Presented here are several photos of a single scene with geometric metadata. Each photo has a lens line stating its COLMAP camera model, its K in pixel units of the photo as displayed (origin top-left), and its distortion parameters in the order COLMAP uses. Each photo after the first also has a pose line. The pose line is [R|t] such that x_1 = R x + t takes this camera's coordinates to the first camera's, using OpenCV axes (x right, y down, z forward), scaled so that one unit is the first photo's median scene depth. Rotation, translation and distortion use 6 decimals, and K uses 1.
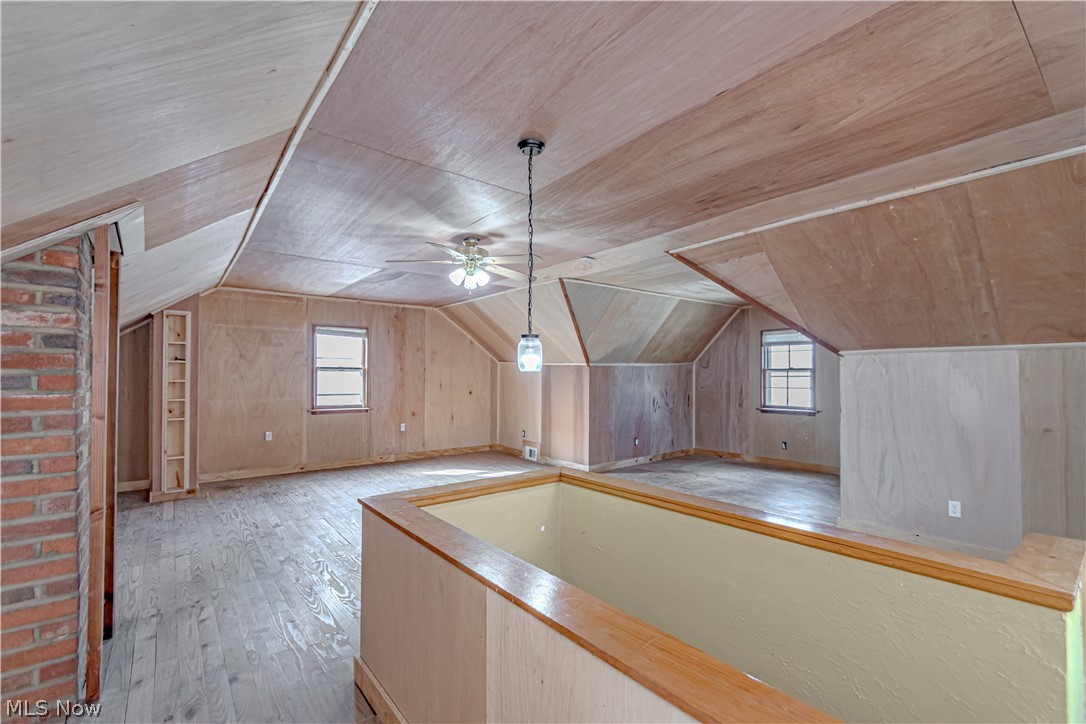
lens RADIAL K [[478.8, 0, 545.9], [0, 478.8, 370.4], [0, 0, 1]] dist [0.000425, -0.001003]
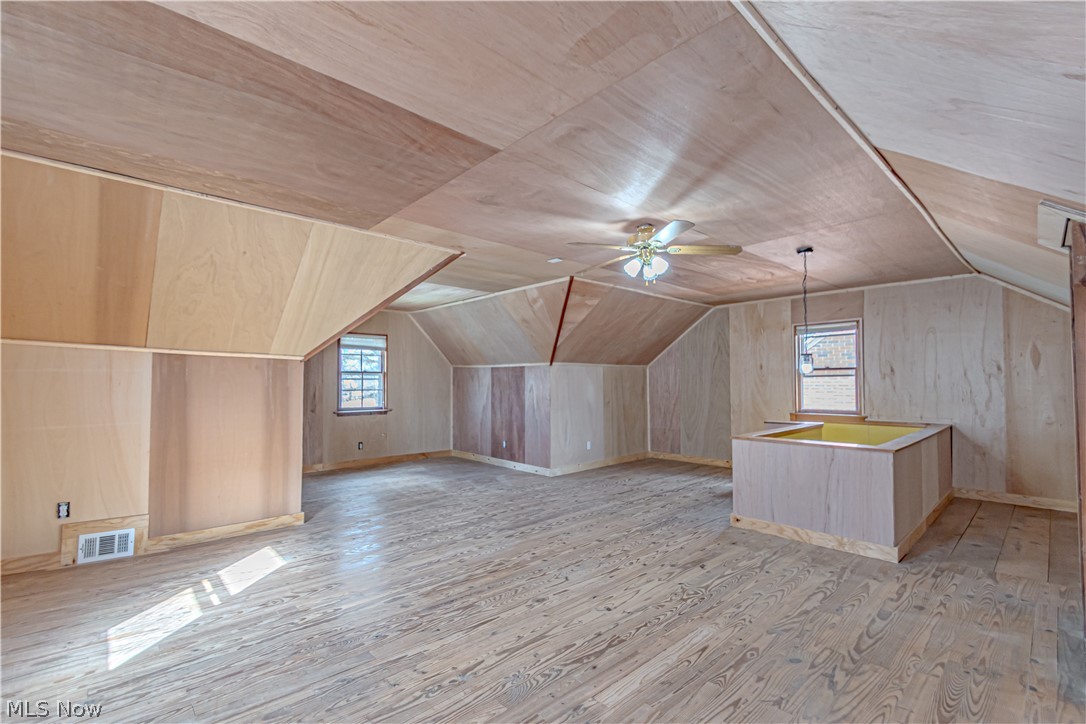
lens RADIAL K [[478.8, 0, 539.6], [0, 478.8, 369.6], [0, 0, 1]] dist [0.000425, -0.001003]
pose [[-0.066317, 0.025470, 0.997474, -0.589764], [-0.010615, 0.999600, -0.026230, 0.015581], [-0.997742, -0.012327, -0.066020, 0.705875]]
